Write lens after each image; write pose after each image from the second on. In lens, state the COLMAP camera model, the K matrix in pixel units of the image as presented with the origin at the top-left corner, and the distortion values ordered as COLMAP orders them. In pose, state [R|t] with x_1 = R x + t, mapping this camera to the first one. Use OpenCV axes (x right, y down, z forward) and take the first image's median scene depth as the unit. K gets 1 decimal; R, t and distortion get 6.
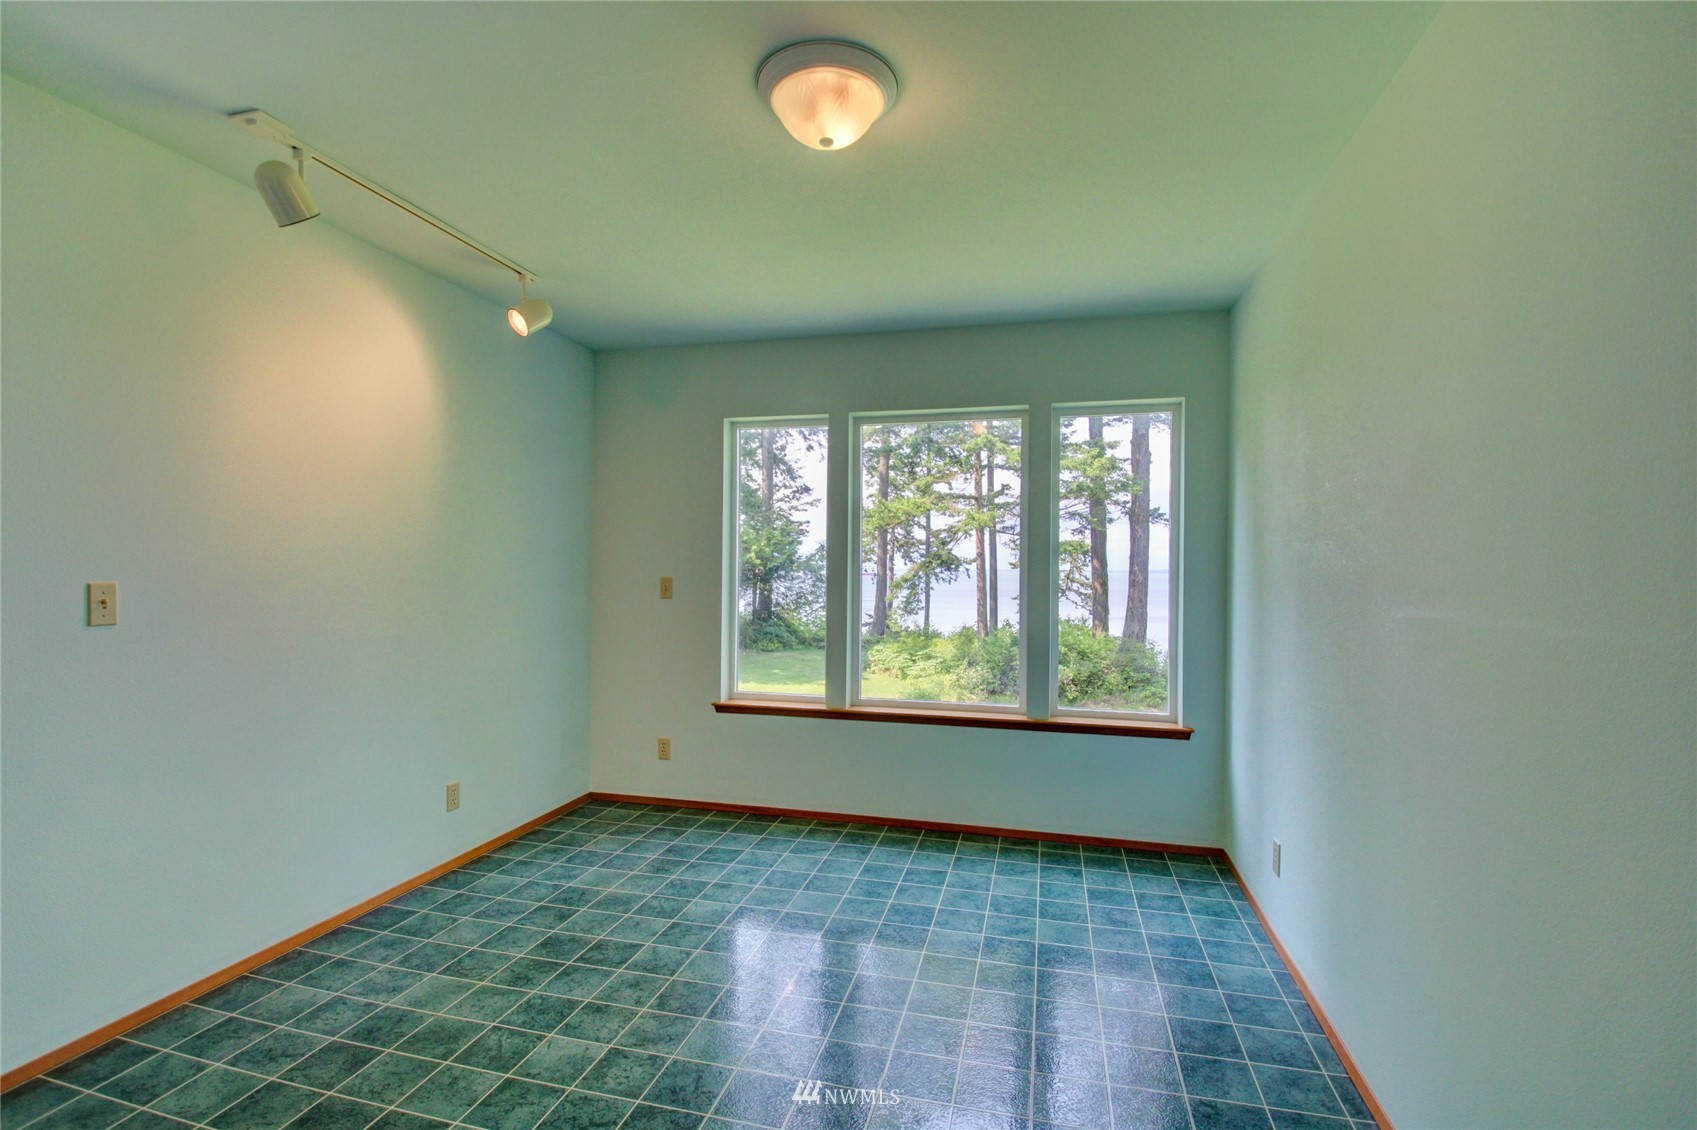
lens RADIAL K [[794.0, 0, 830.3], [0, 794.0, 561.9], [0, 0, 1]] dist [0.005982, -0.017430]
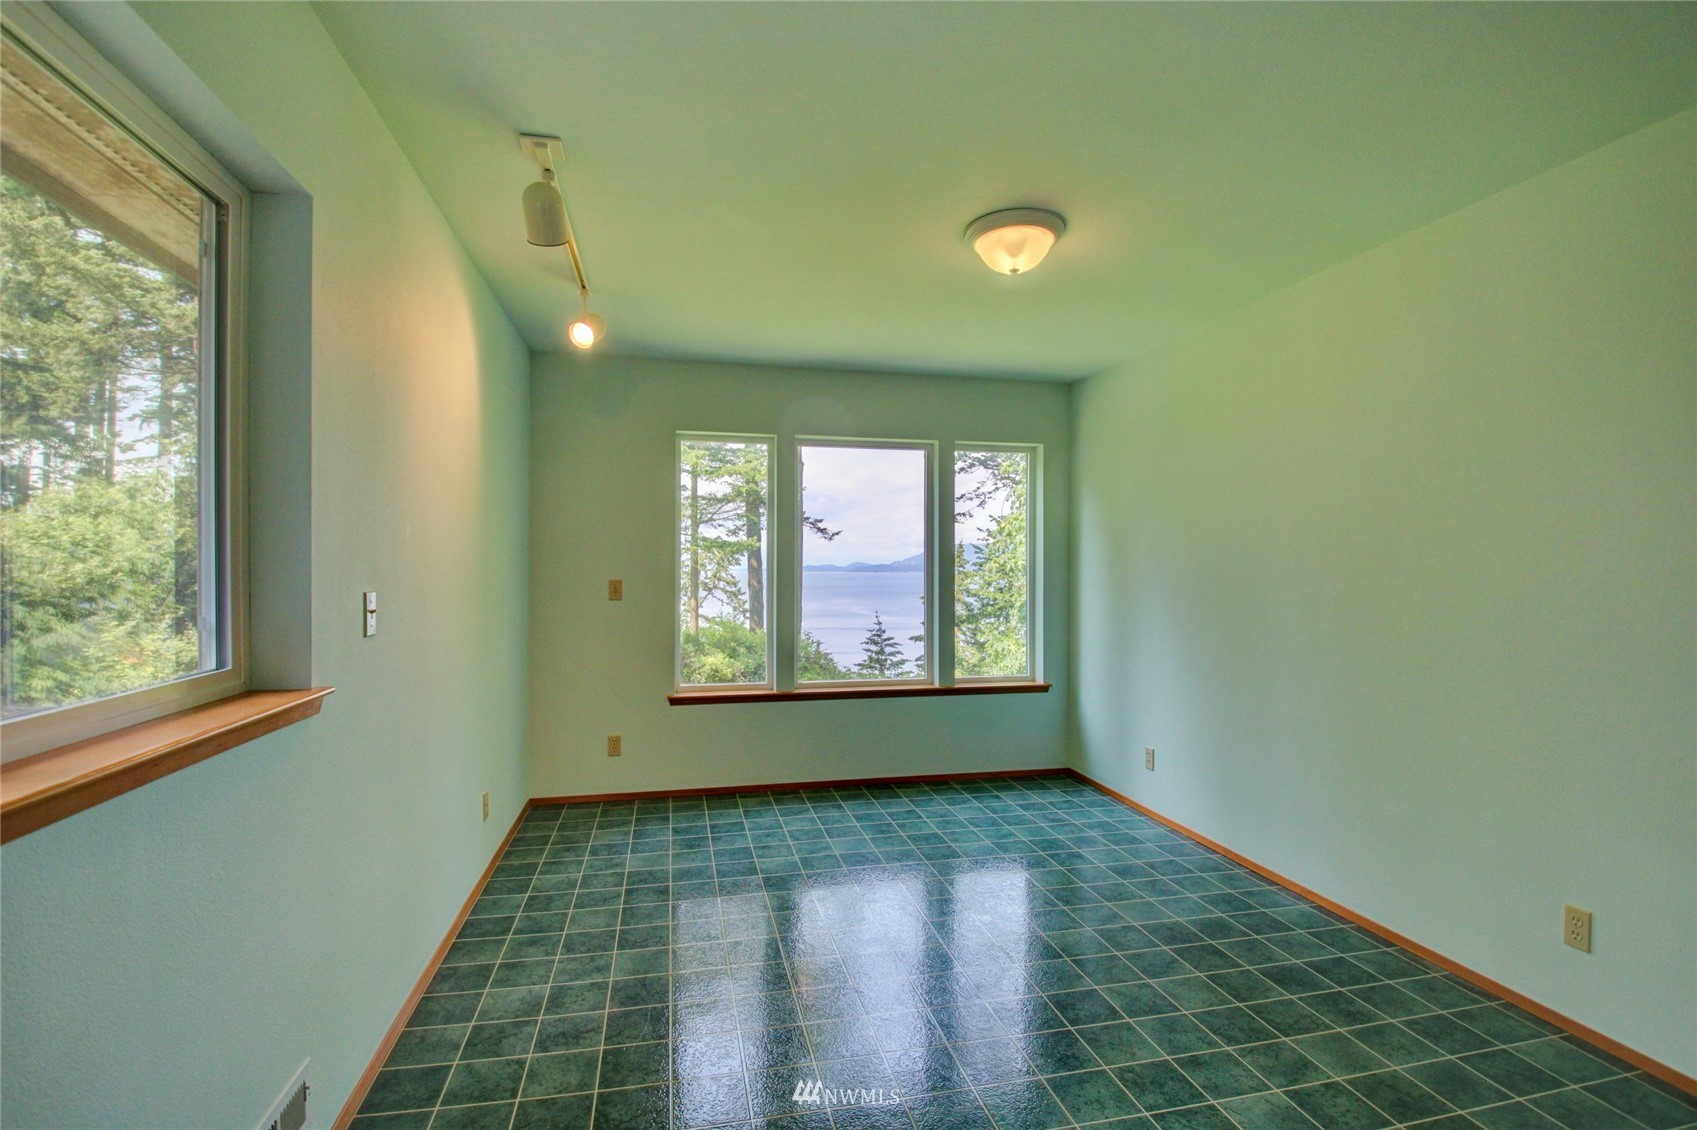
lens RADIAL K [[794.0, 0, 833.5], [0, 794.0, 561.8], [0, 0, 1]] dist [0.005982, -0.017430]
pose [[0.890910, -0.002058, 0.454175, -0.512195], [0.001784, 0.999998, 0.001030, -0.006299], [-0.454176, -0.000107, 0.890912, -0.064854]]
